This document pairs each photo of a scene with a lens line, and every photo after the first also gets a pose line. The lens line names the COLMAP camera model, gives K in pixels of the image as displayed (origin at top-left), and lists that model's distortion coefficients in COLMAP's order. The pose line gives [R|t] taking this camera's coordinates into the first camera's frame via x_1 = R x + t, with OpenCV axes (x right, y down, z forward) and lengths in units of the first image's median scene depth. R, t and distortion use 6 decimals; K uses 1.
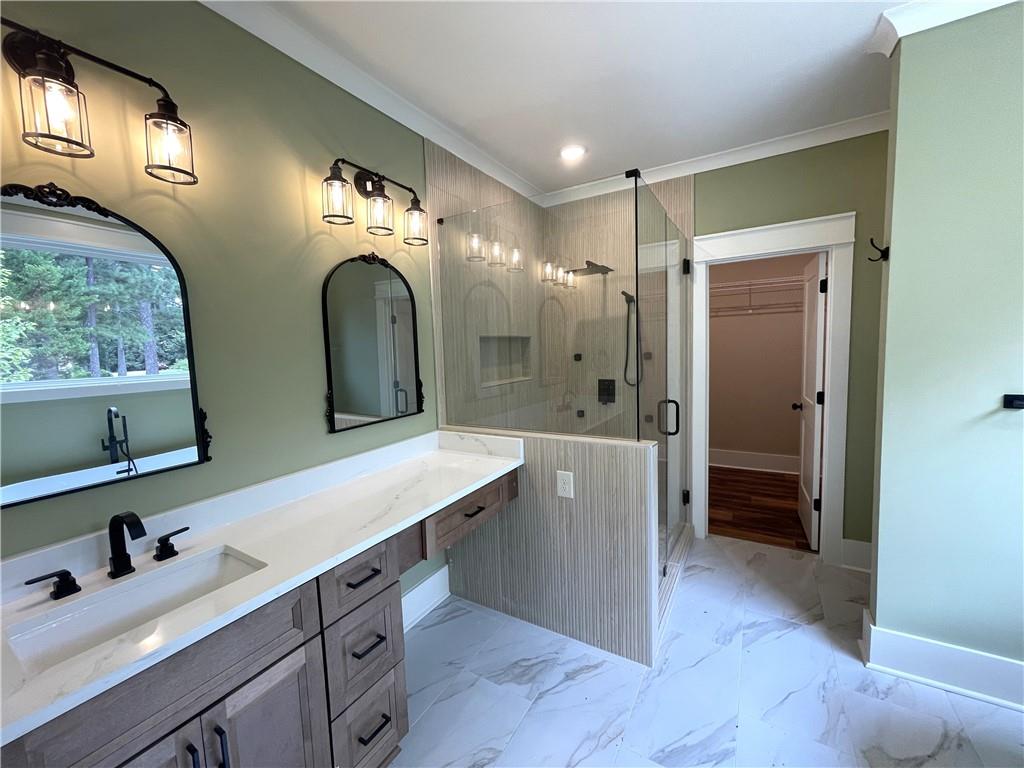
lens RADIAL K [[411.6, 0, 511.4], [0, 411.6, 383.6], [0, 0, 1]] dist [0.000692, 0.000198]
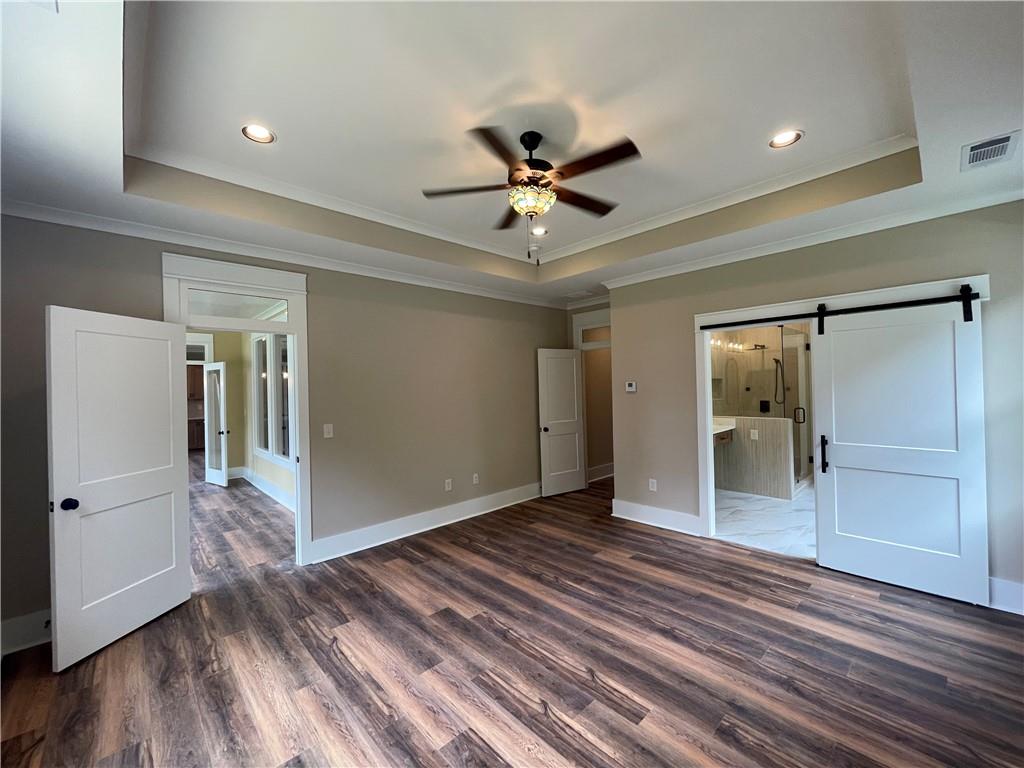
lens RADIAL K [[411.6, 0, 510.1], [0, 411.6, 383.6], [0, 0, 1]] dist [0.000692, 0.000198]
pose [[0.961887, 0.007007, -0.273356, -0.483618], [-0.031424, 0.995881, -0.085047, 0.136482], [0.271634, 0.090396, 0.958146, -1.473935]]
